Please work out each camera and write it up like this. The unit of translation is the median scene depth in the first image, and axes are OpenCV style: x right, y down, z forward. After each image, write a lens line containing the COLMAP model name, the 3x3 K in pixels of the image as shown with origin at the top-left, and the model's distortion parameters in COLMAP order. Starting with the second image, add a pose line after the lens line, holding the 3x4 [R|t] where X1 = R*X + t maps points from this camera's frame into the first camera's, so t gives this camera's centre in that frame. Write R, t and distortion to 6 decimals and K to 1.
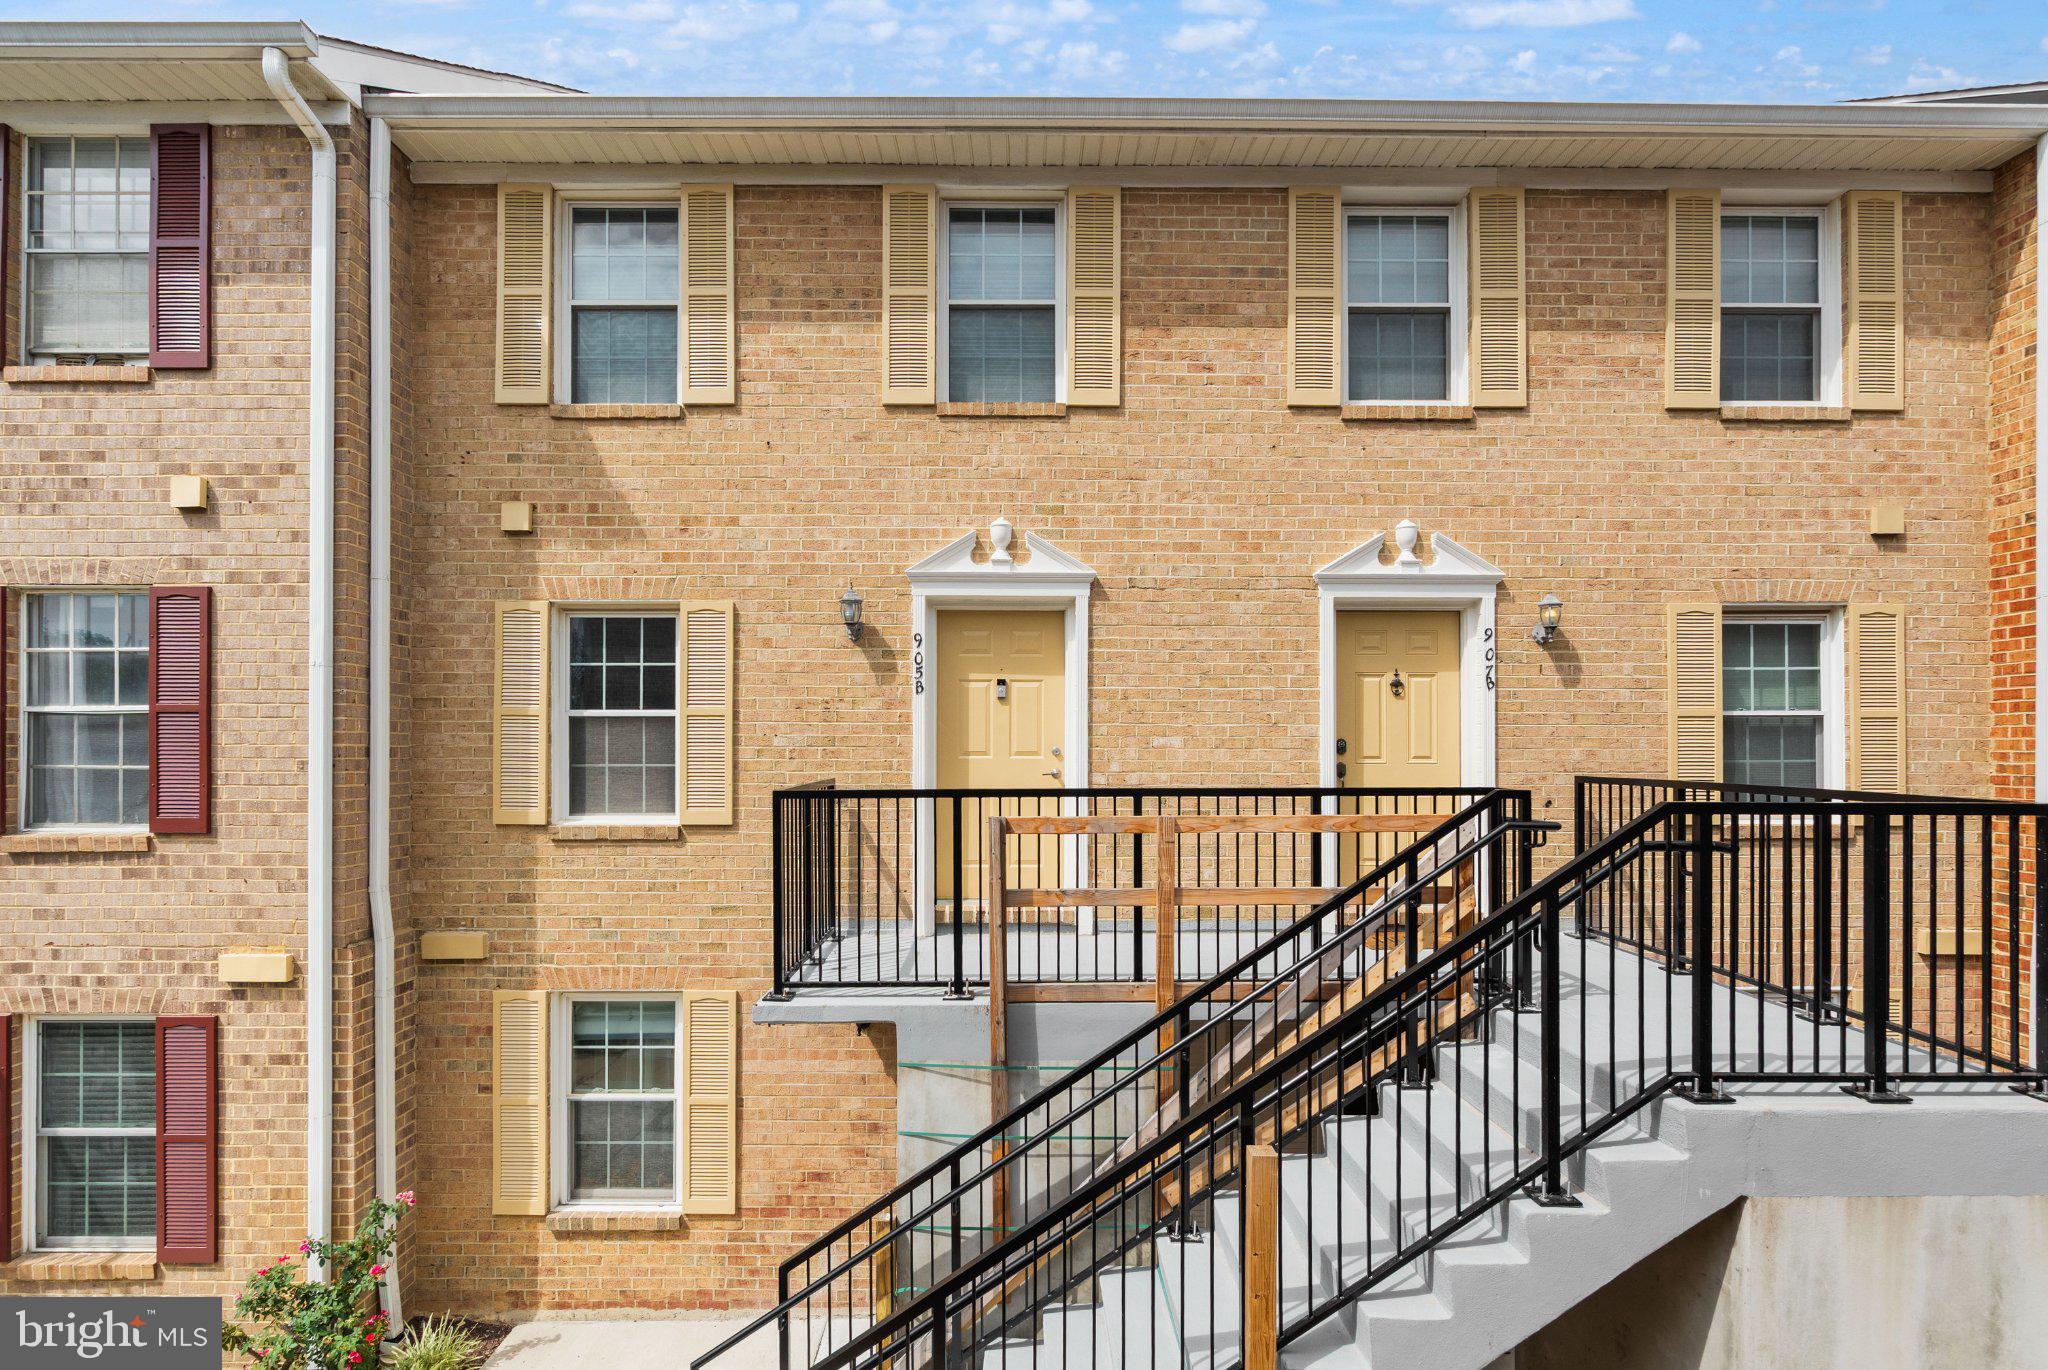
lens RADIAL K [[1002.8, 0, 1028.0], [0, 1002.8, 742.7], [0, 0, 1]] dist [-0.001164, 0.001198]
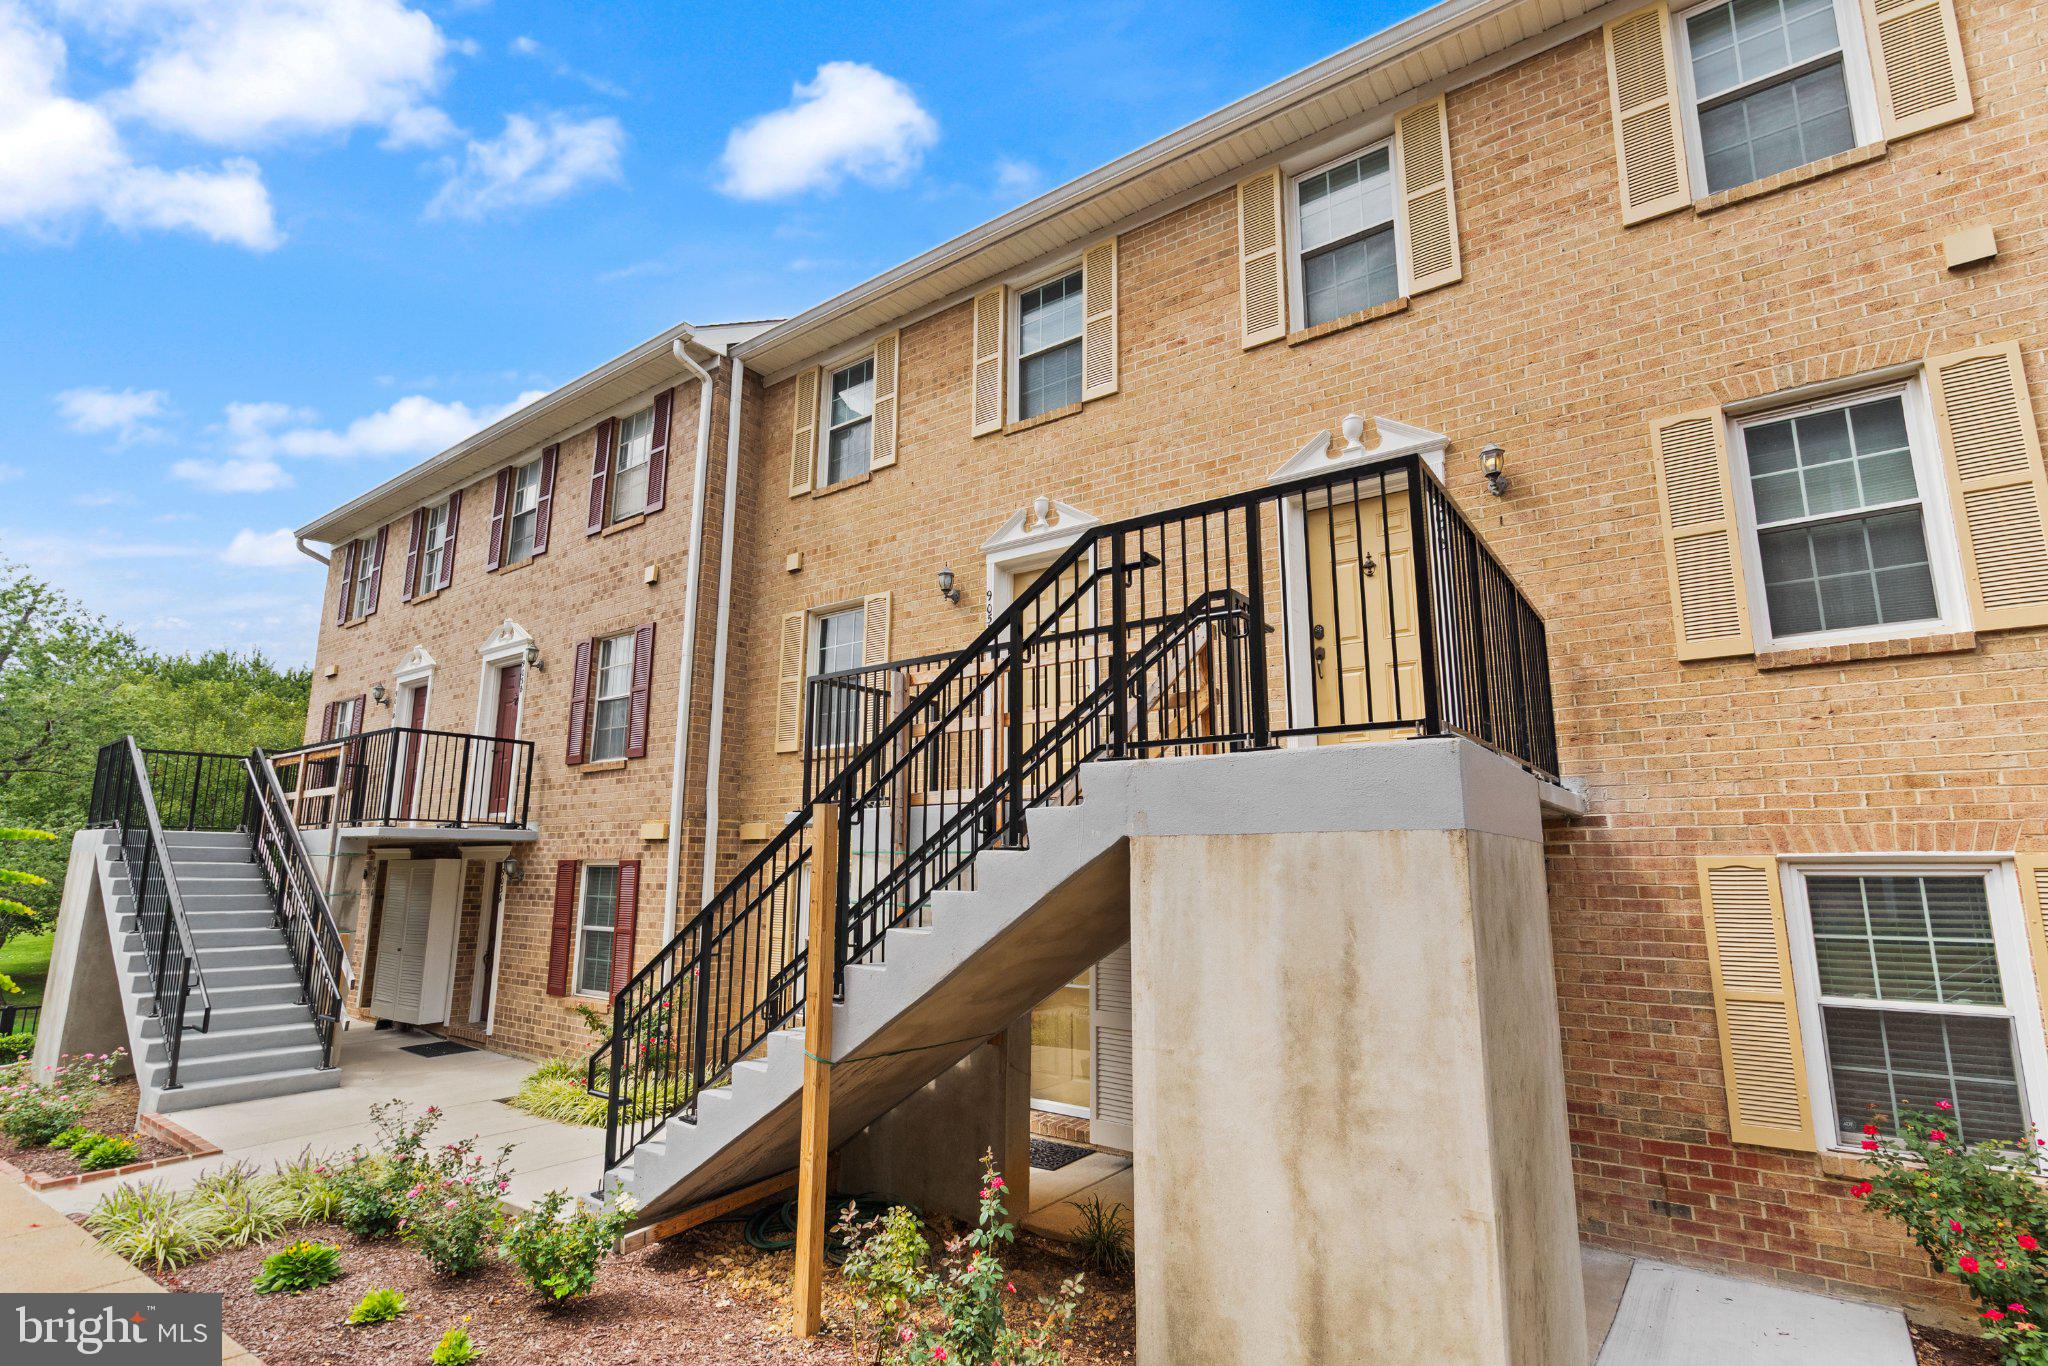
lens RADIAL K [[979.9, 0, 1024.0], [0, 979.9, 683.0], [0, 0, 1]] dist [0.002411, 0.000519]
pose [[0.802248, -0.110516, -0.586673, 0.684852], [-0.000615, 0.982562, -0.185933, 0.257338], [0.596991, 0.149525, 0.788190, 0.008526]]
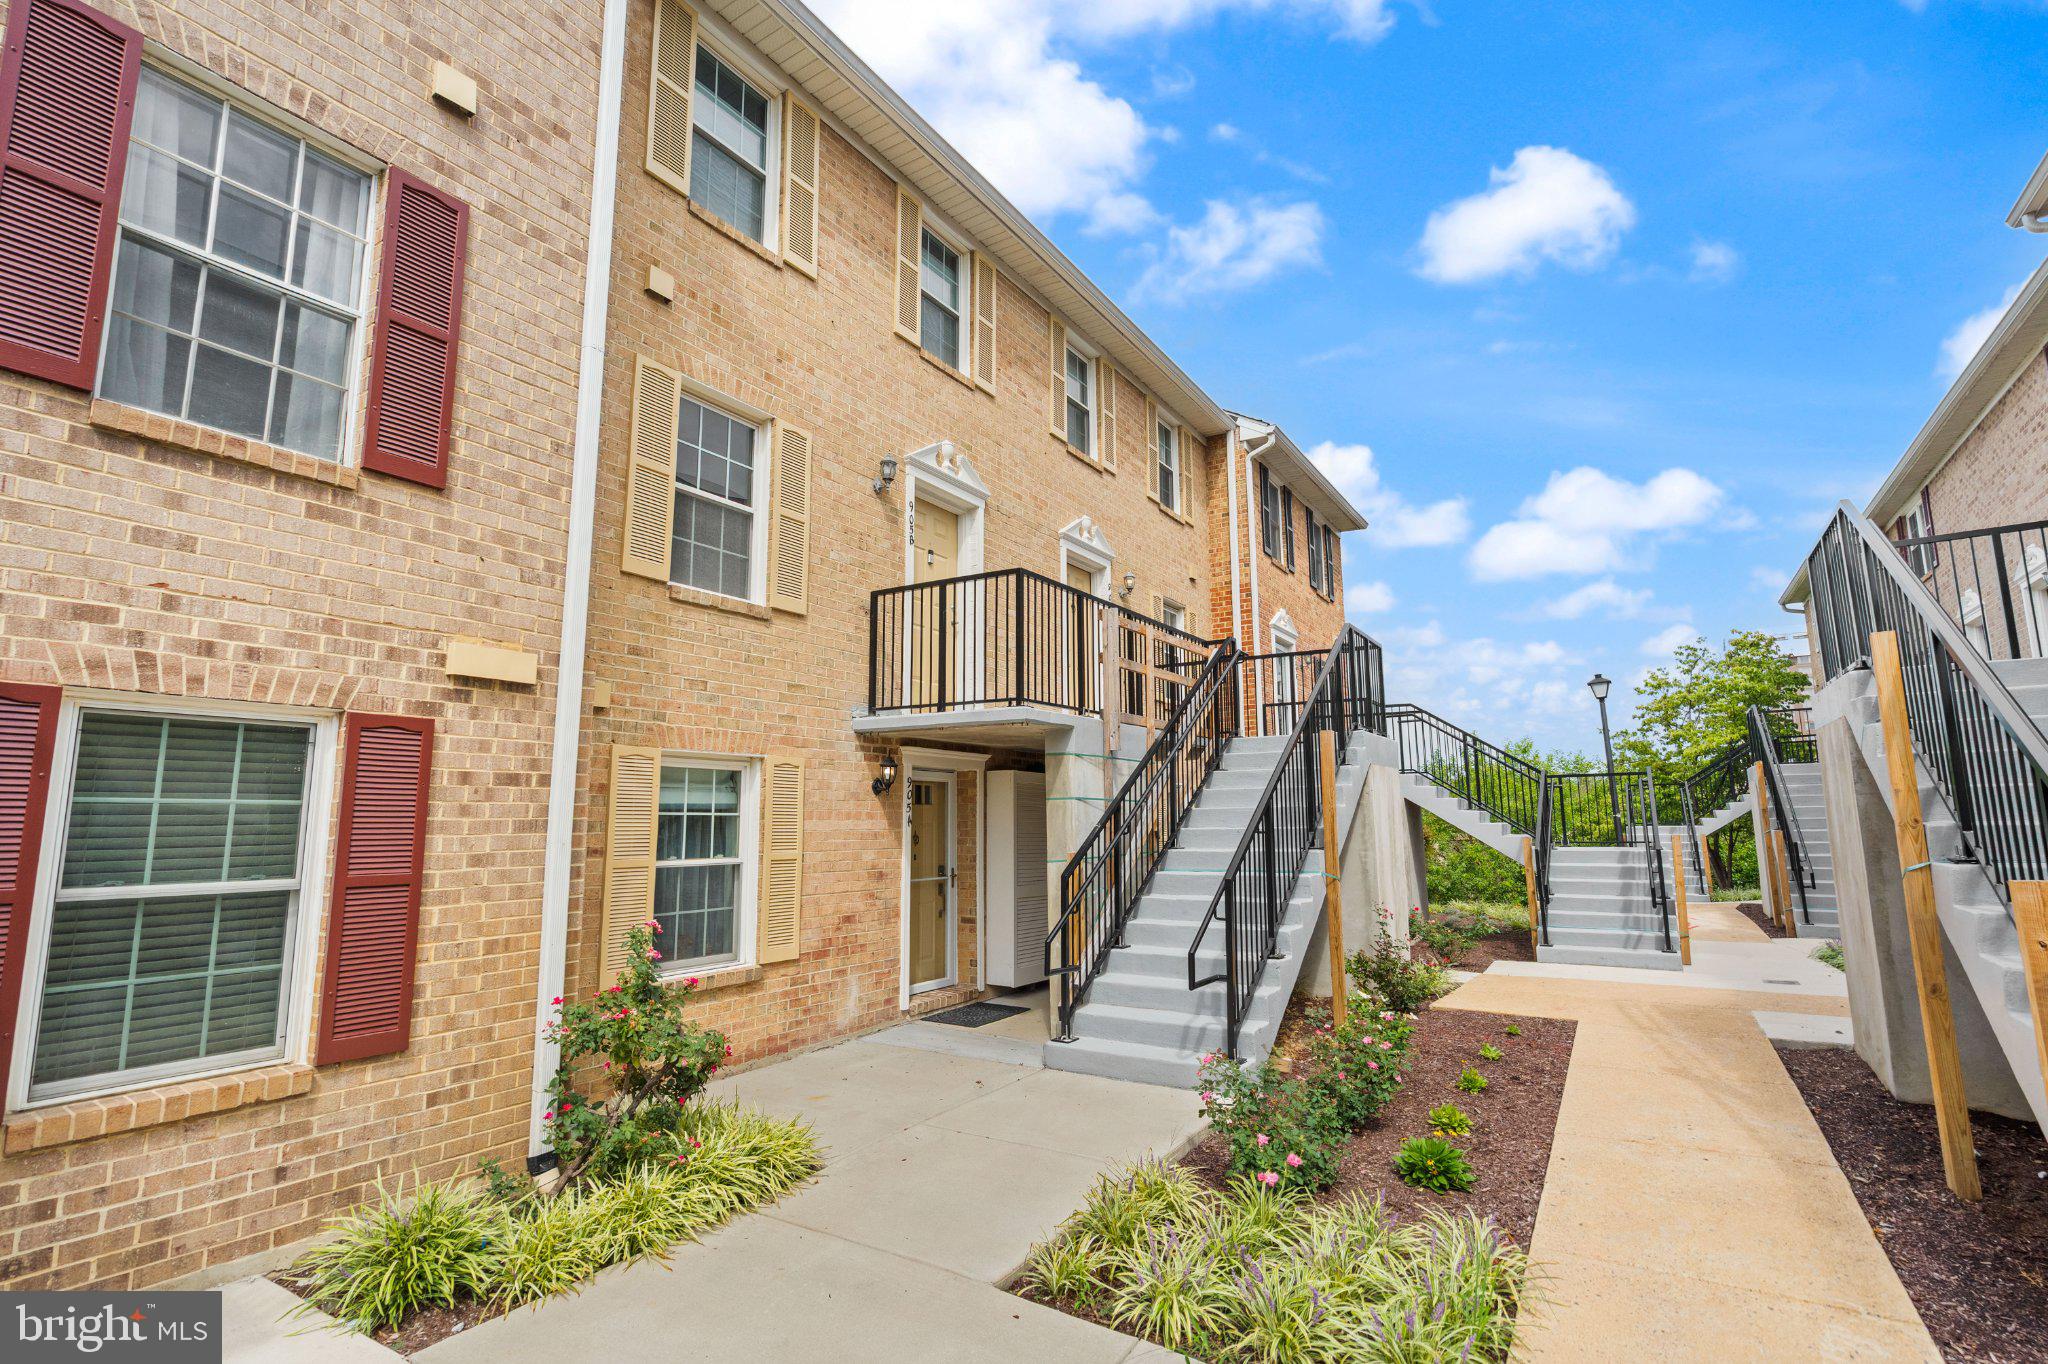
lens RADIAL K [[943.3, 0, 1024.0], [0, 943.3, 682.0], [0, 0, 1]] dist [0.009095, 0.000233]
pose [[0.552263, 0.117693, 0.825320, -1.048825], [0.001567, 0.989836, -0.142203, 0.314160], [-0.833668, 0.079827, 0.546466, 0.193619]]
